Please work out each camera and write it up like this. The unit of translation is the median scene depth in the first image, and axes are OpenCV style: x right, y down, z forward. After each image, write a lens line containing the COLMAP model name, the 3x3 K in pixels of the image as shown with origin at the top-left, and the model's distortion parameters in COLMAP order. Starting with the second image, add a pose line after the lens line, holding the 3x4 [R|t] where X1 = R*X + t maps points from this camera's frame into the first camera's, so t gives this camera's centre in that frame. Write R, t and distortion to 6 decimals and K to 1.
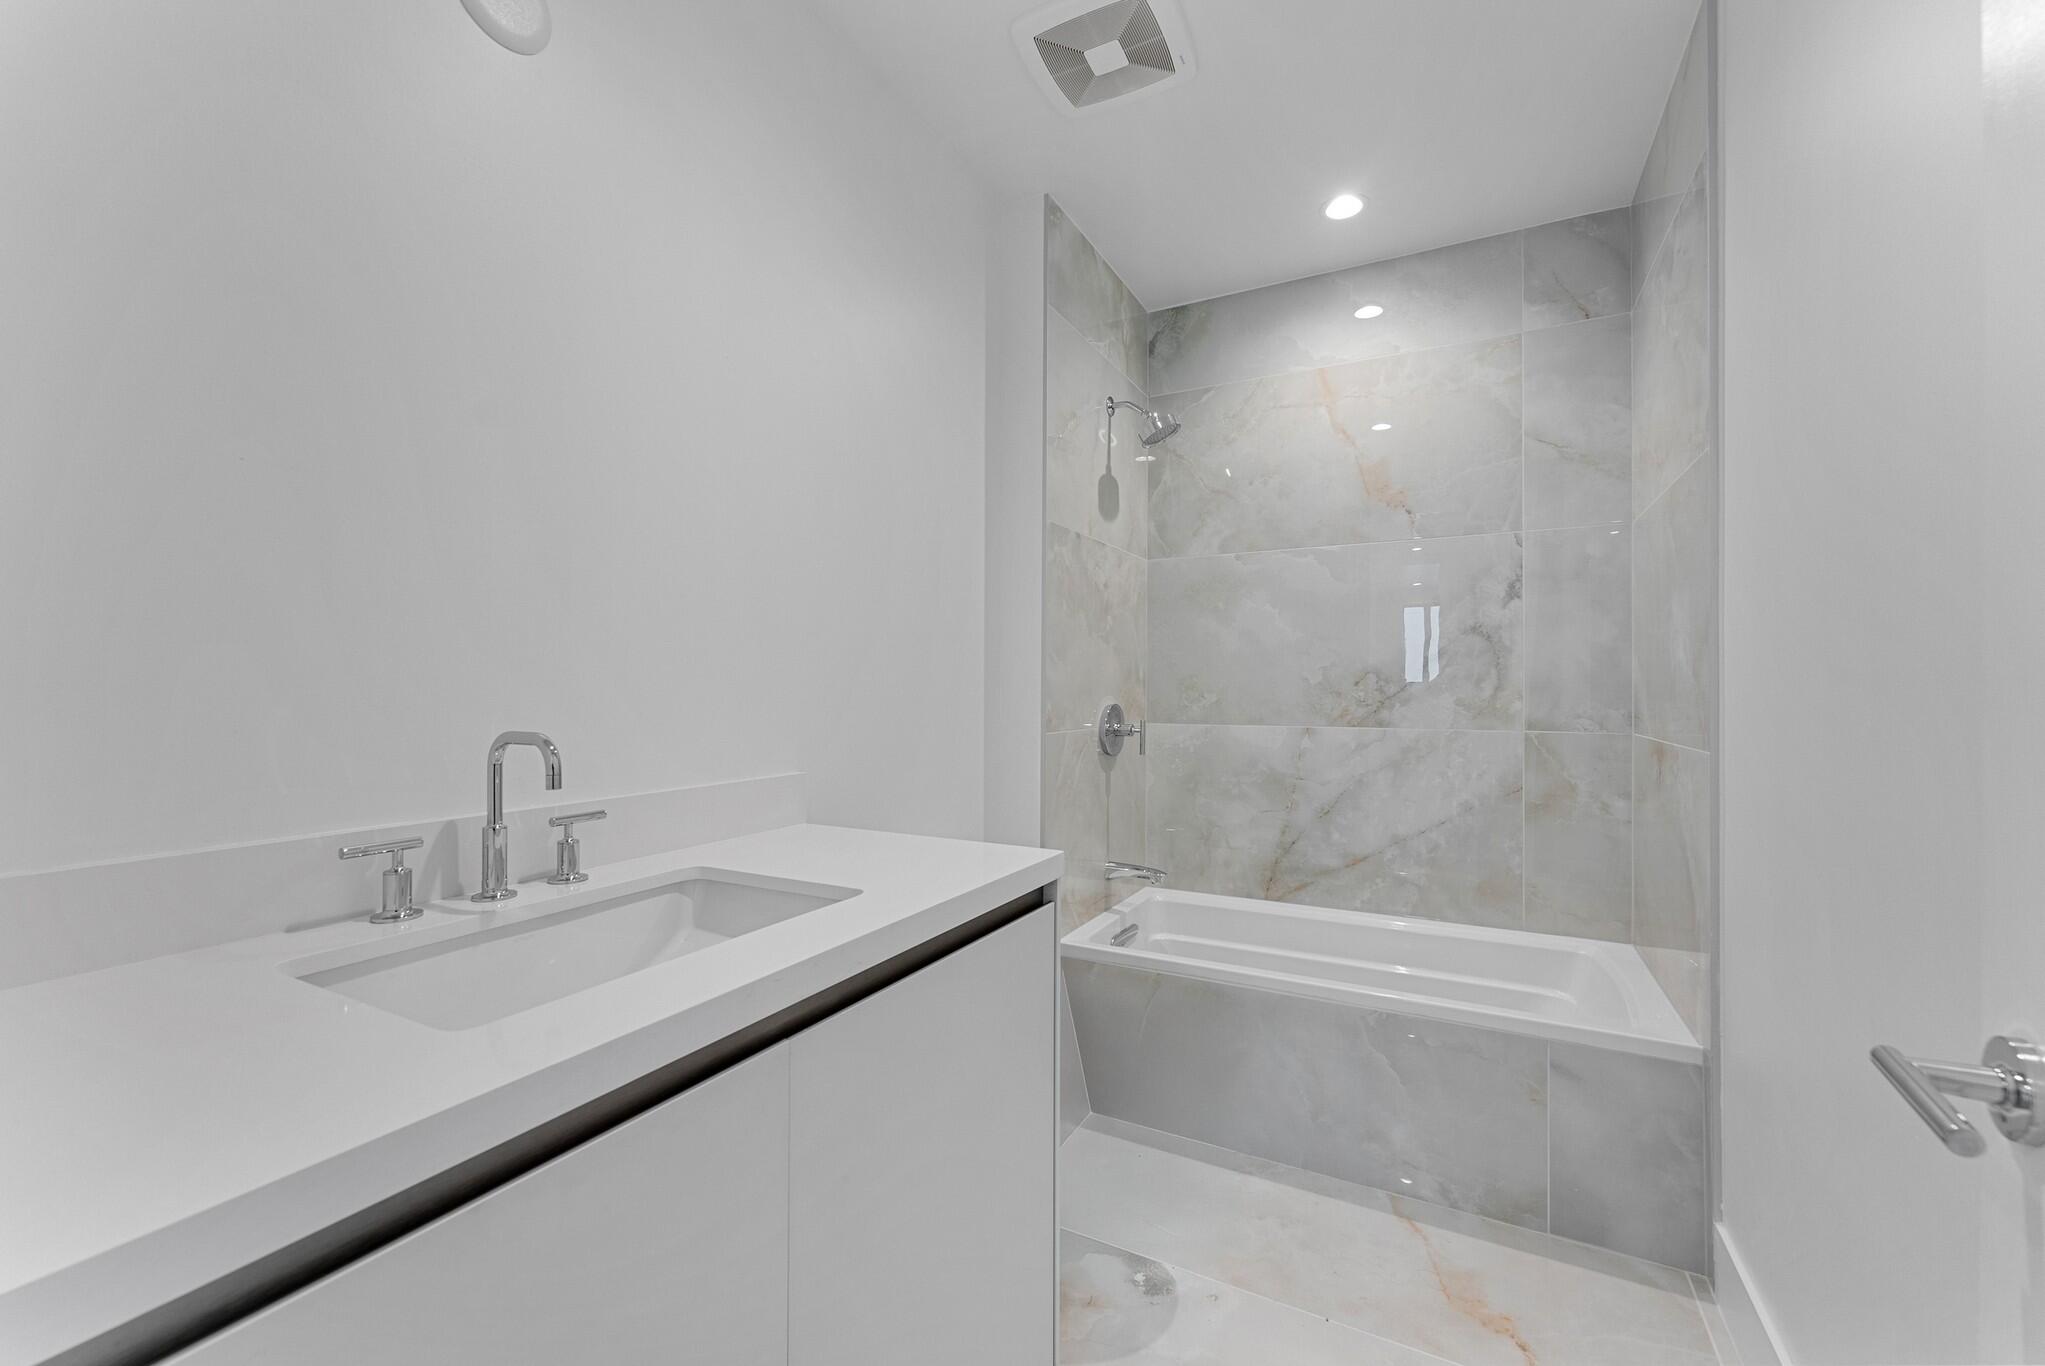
lens RADIAL K [[826.4, 0, 1020.3], [0, 826.4, 675.9], [0, 0, 1]] dist [0.002348, -0.000236]
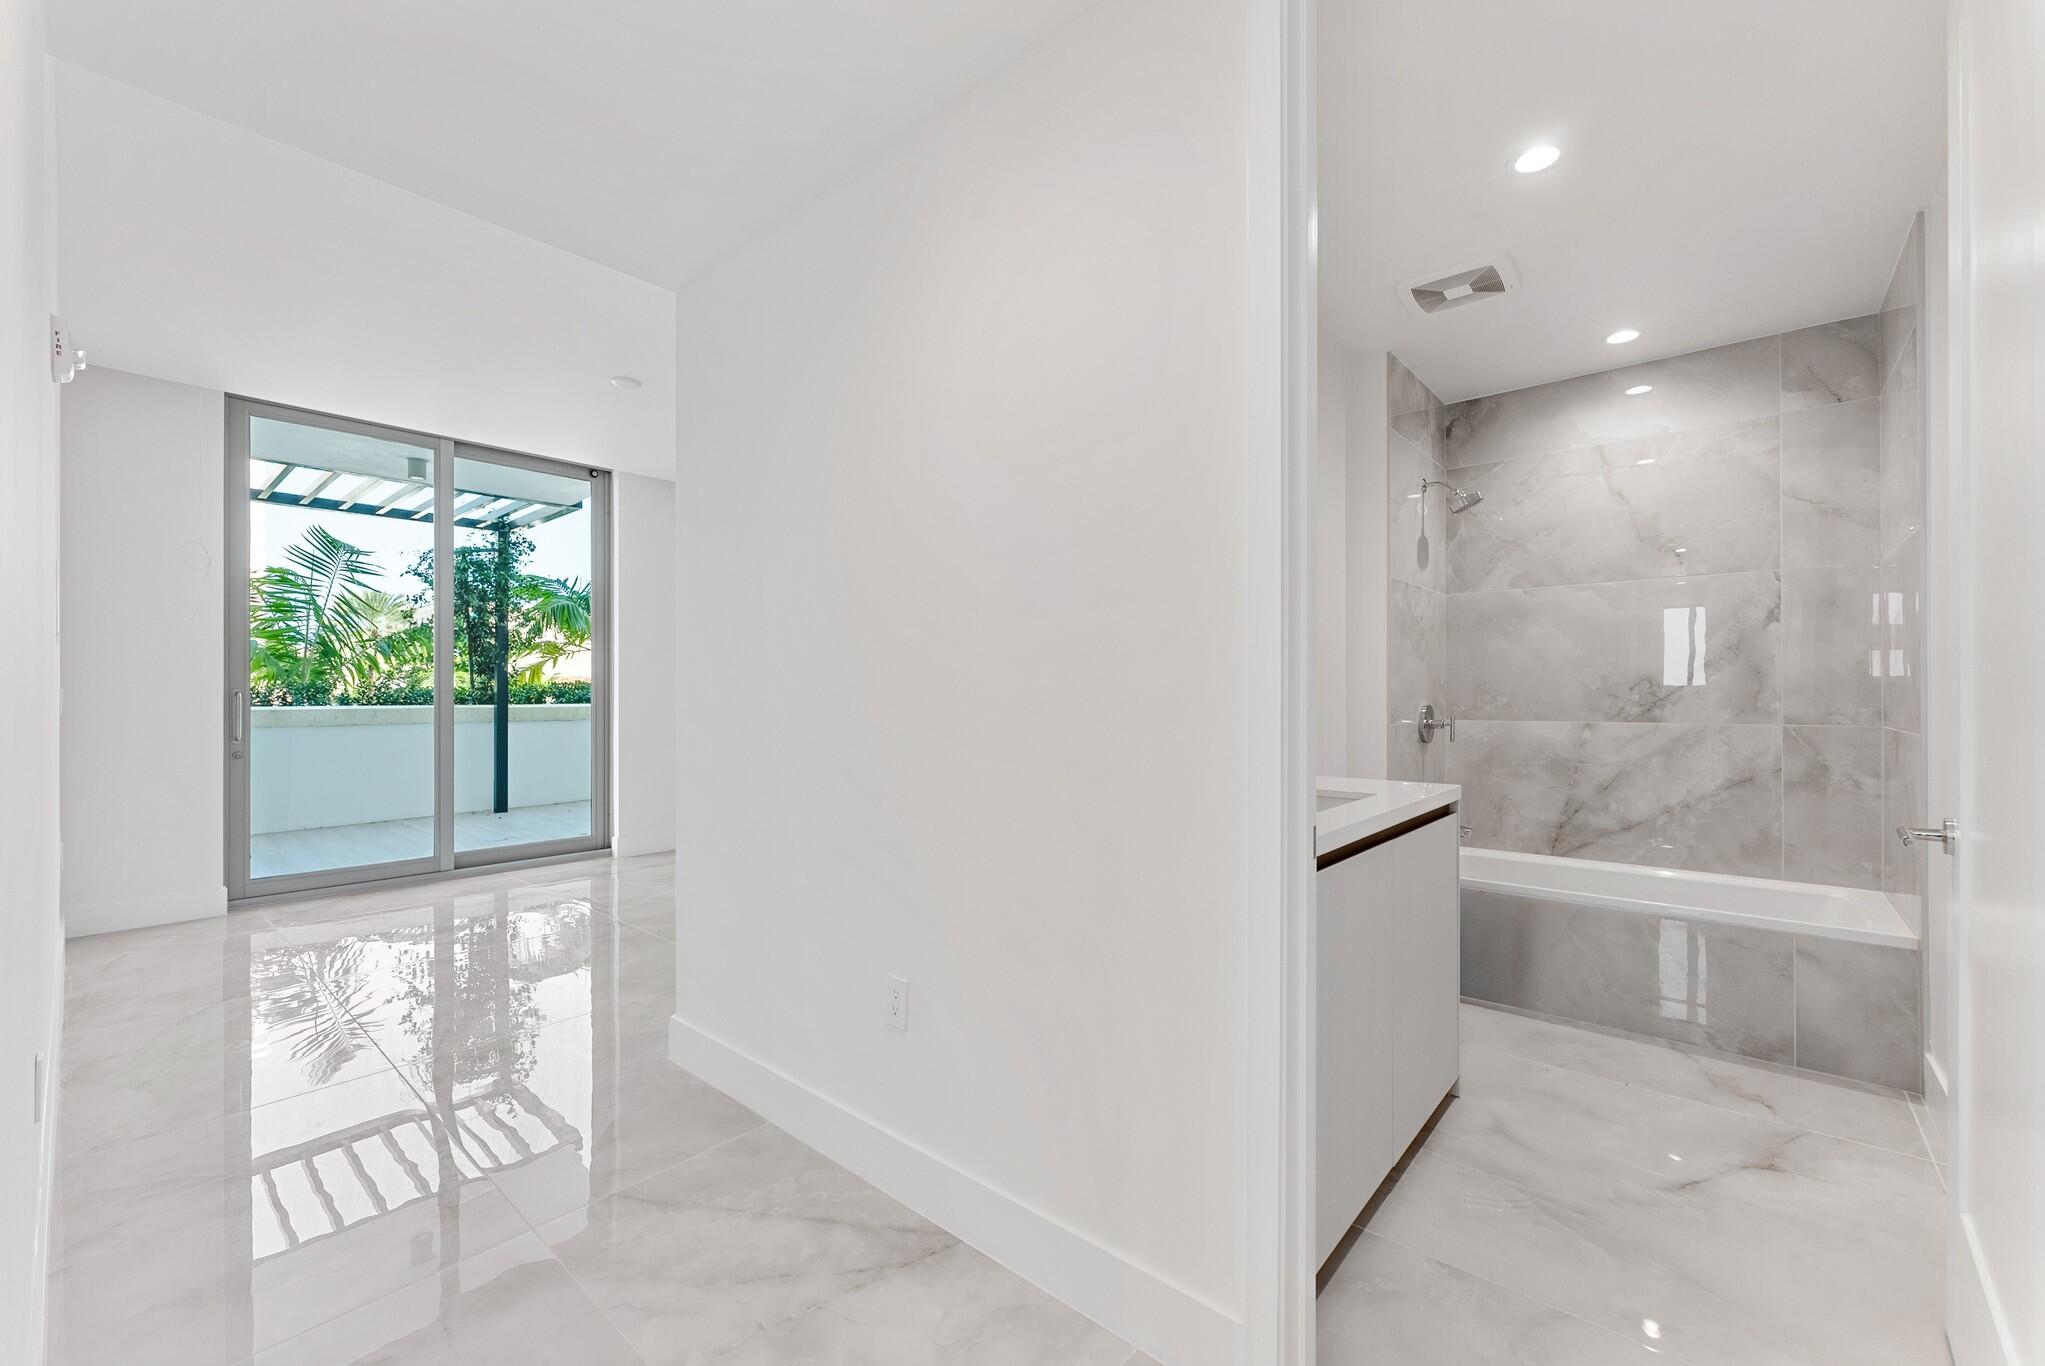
lens RADIAL K [[826.4, 0, 1016.6], [0, 826.4, 685.8], [0, 0, 1]] dist [0.002348, -0.000236]
pose [[0.974581, -0.006087, -0.223952, -0.260961], [0.006981, 0.999971, 0.003198, -0.006399], [0.223926, -0.004680, 0.974595, -0.516537]]
